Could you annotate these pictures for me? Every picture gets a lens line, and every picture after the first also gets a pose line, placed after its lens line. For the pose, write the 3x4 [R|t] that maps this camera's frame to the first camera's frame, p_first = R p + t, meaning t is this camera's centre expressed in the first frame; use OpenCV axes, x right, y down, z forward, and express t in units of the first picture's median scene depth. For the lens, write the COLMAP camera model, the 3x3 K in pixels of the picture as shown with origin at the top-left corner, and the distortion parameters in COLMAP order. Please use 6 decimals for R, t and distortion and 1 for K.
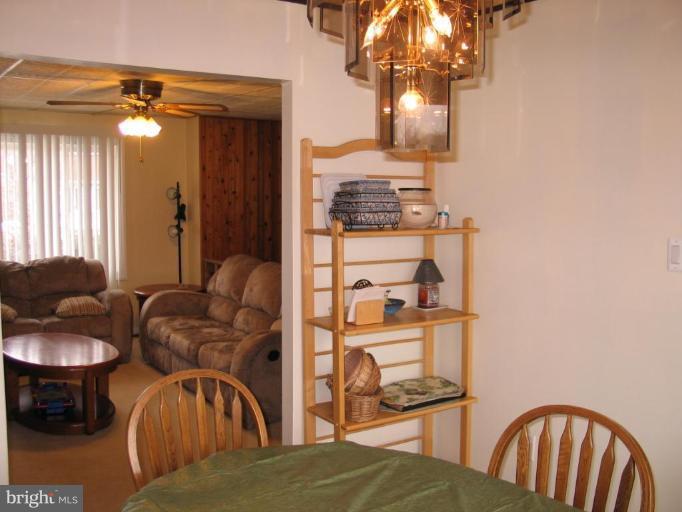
lens RADIAL K [[712.3, 0, 332.5], [0, 712.3, 253.5], [0, 0, 1]] dist [-0.188938, 0.258865]
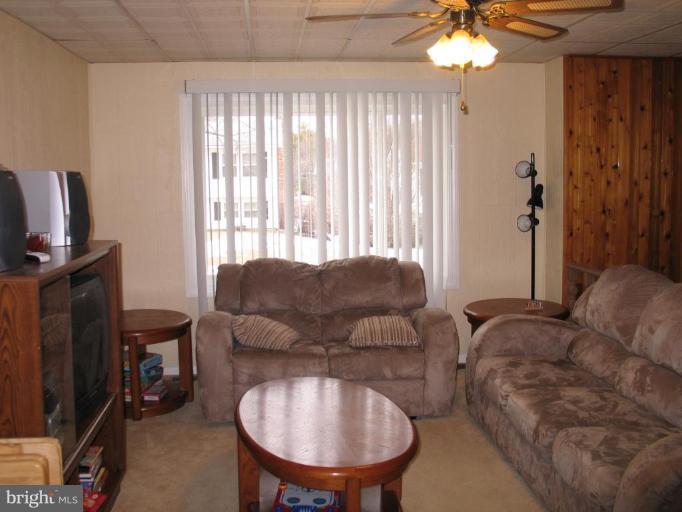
lens RADIAL K [[712.3, 0, 332.5], [0, 712.3, 253.5], [0, 0, 1]] dist [-0.188938, 0.258865]
pose [[0.877561, 0.032614, -0.478354, -0.060065], [-0.019536, 0.999288, 0.032292, -0.020969], [0.479067, -0.018993, 0.877573, 0.305938]]
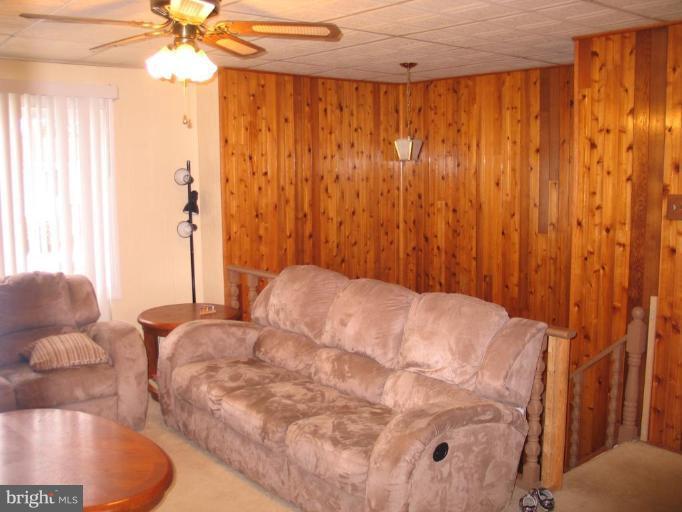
lens RADIAL K [[712.3, 0, 332.5], [0, 712.3, 253.5], [0, 0, 1]] dist [-0.188938, 0.258865]
pose [[0.996760, -0.022010, 0.077365, -0.138879], [0.019624, 0.999312, 0.031466, -0.027856], [-0.078005, -0.029846, 0.996506, 0.284500]]
